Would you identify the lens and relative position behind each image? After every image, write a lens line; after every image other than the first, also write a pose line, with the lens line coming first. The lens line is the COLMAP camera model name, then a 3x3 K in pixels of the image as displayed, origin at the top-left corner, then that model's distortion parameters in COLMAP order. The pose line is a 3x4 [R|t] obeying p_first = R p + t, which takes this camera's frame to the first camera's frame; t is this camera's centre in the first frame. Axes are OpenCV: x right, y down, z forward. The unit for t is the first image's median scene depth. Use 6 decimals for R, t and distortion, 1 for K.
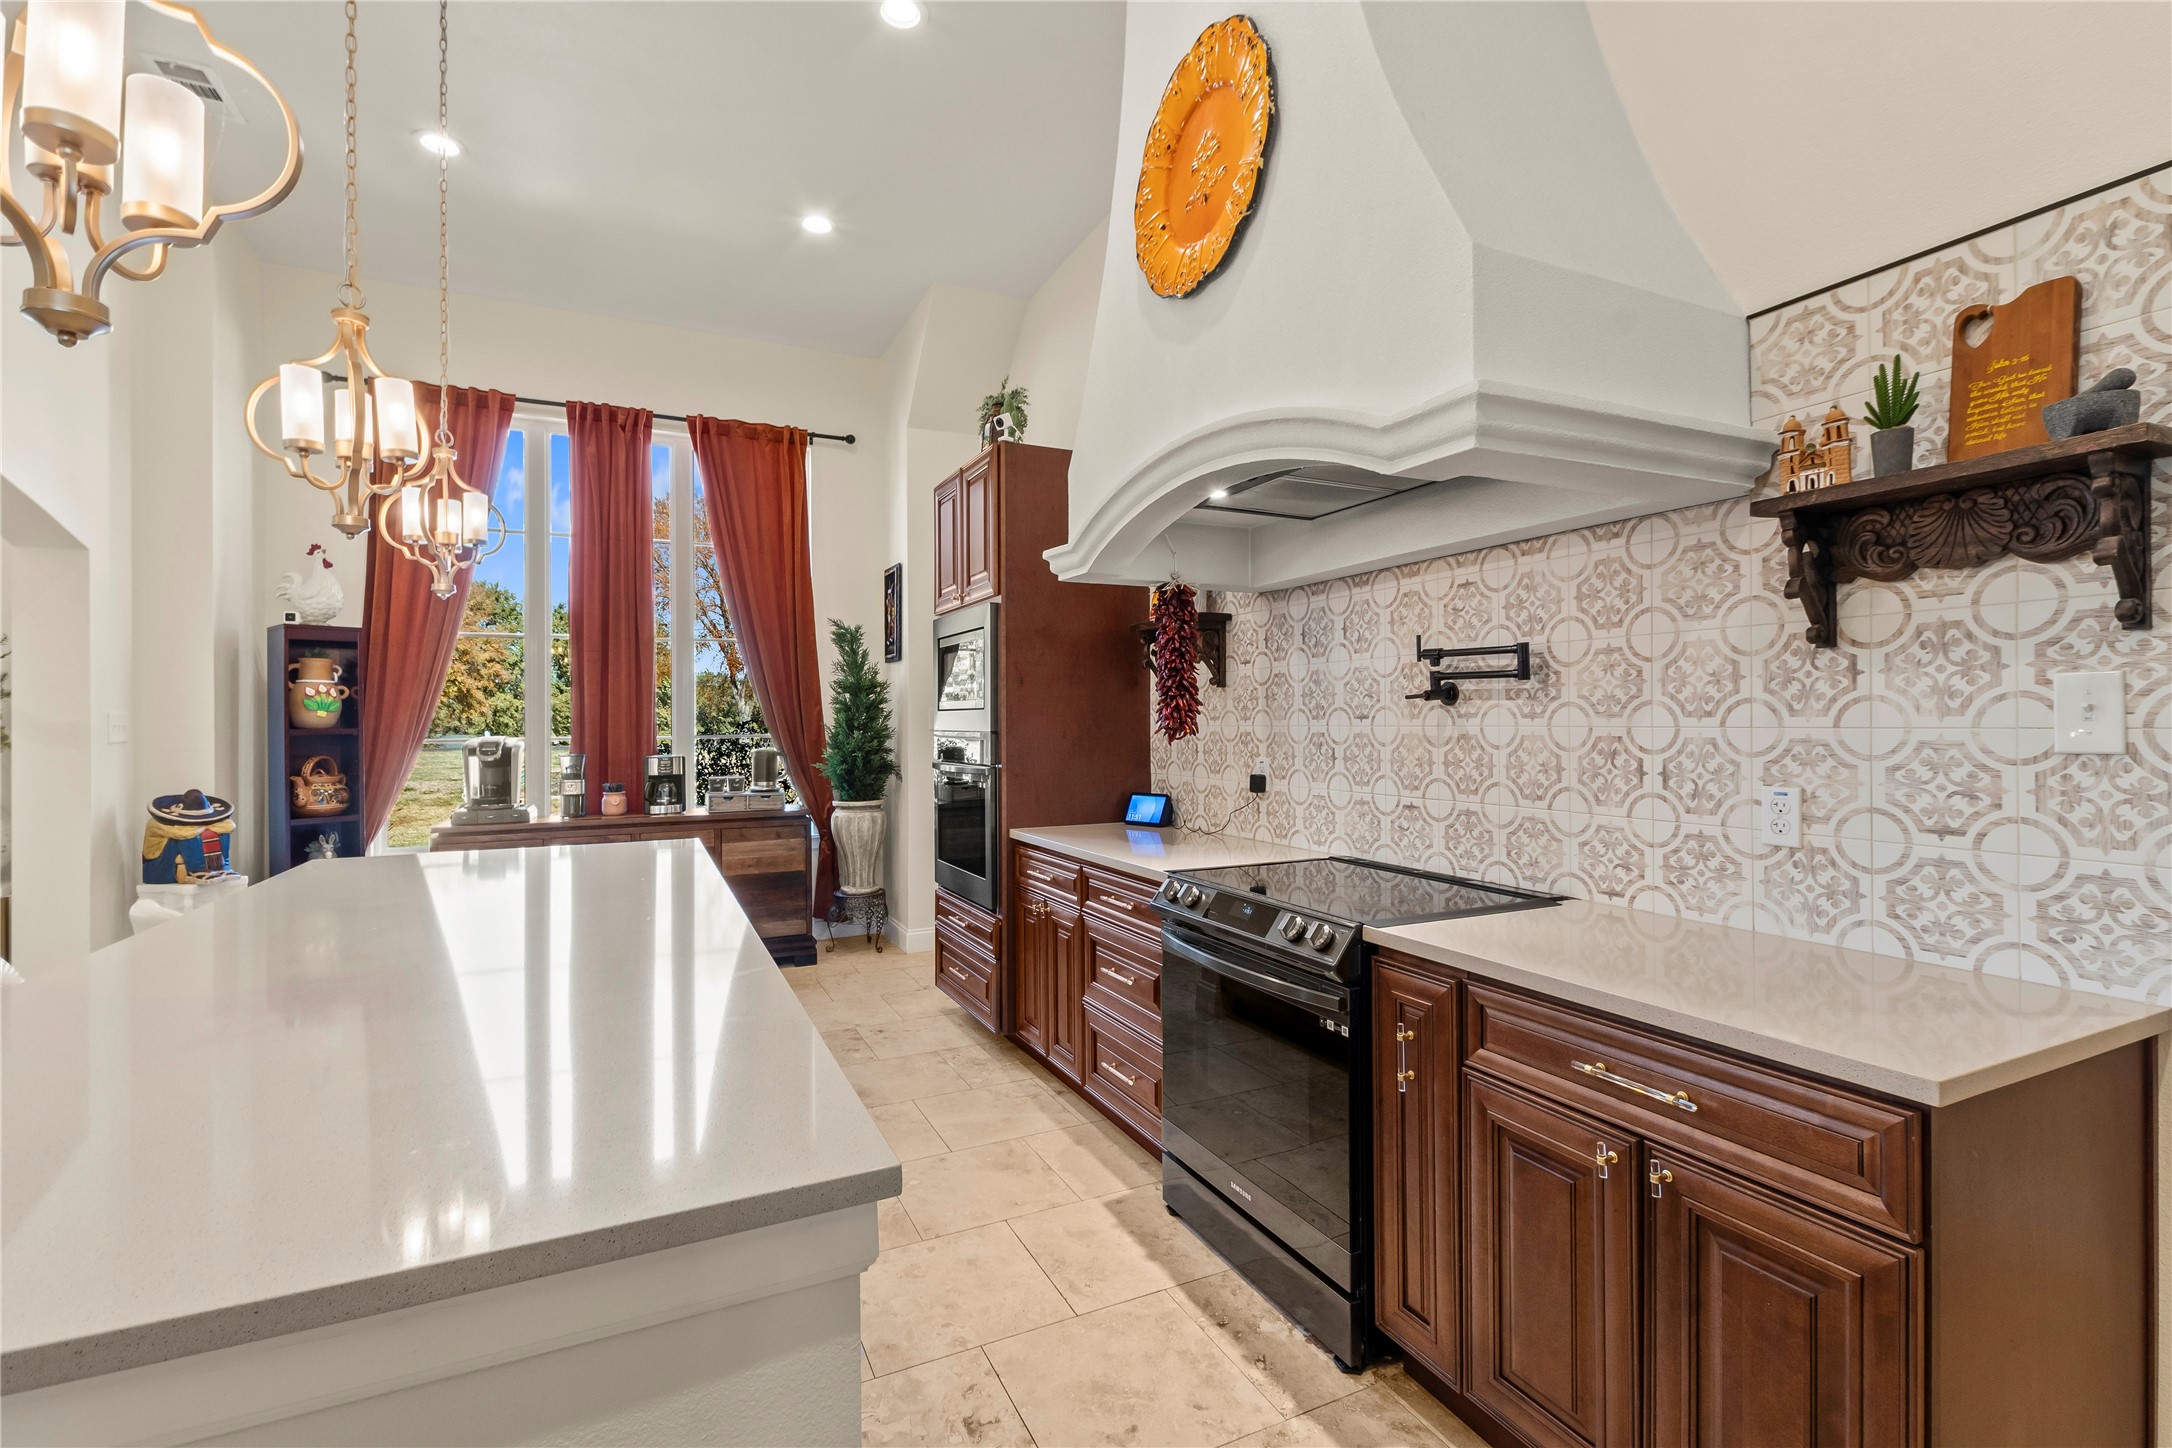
lens RADIAL K [[960.9, 0, 1081.1], [0, 960.9, 719.6], [0, 0, 1]] dist [0.009198, -0.000624]
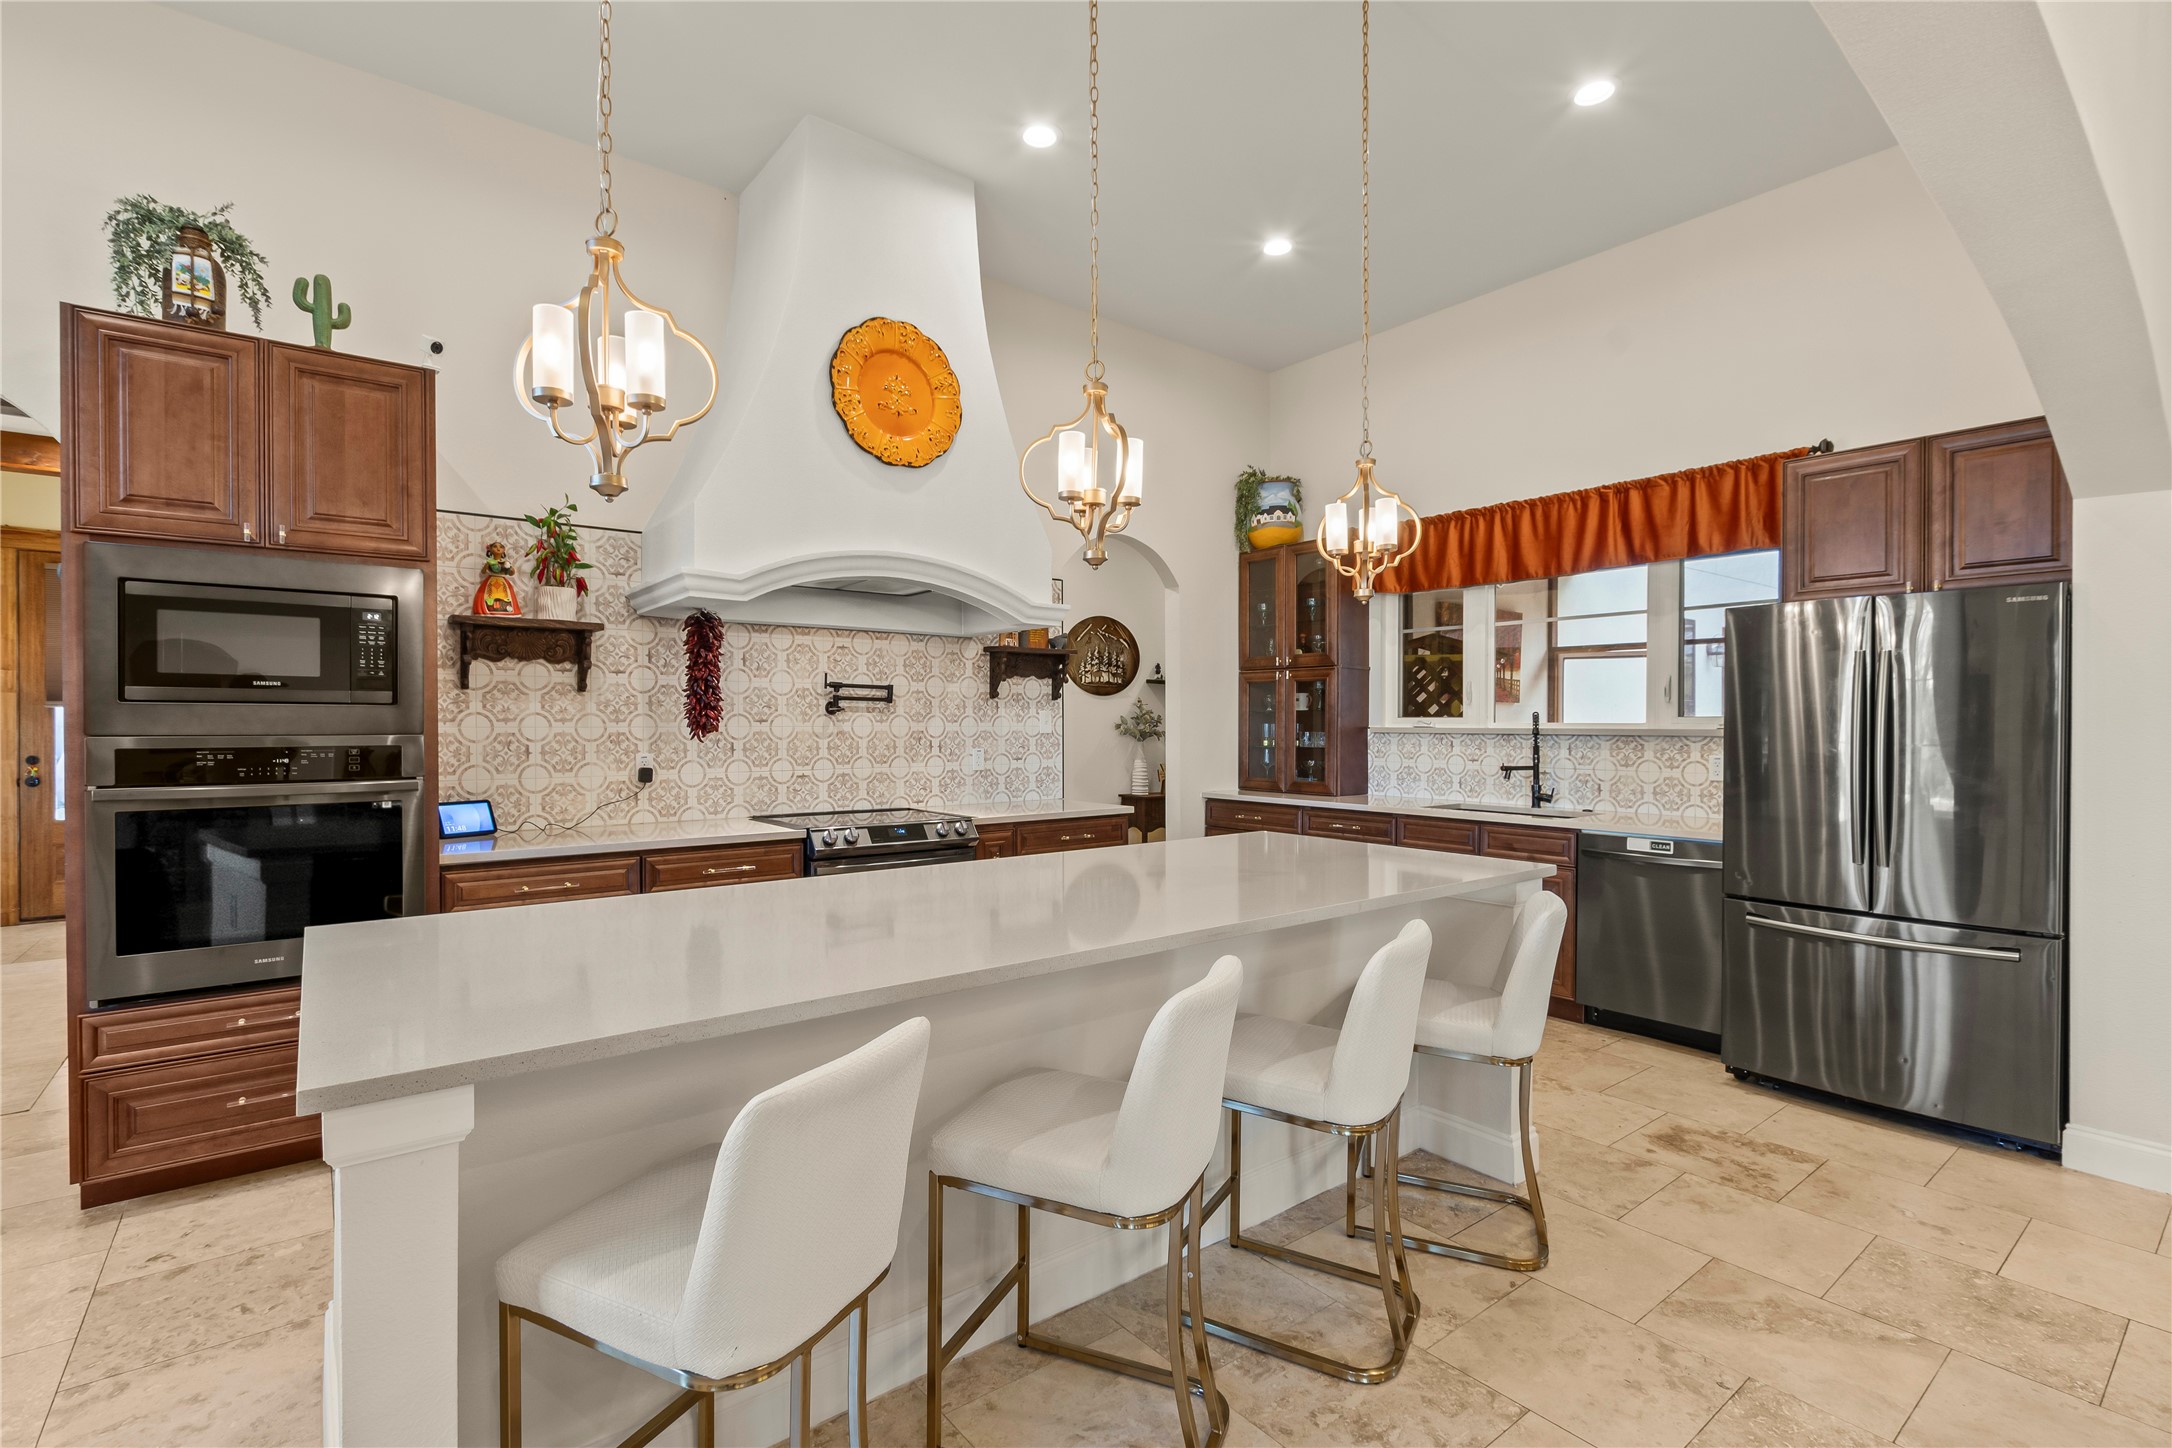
lens RADIAL K [[1005.0, 0, 1082.2], [0, 1005.0, 731.9], [0, 0, 1]] dist [0.001290, 0.000293]
pose [[-0.226142, -0.001835, 0.974093, -1.021786], [-0.000386, 0.999998, 0.001794, 0.008848], [-0.974094, 0.000029, -0.226142, 0.662490]]
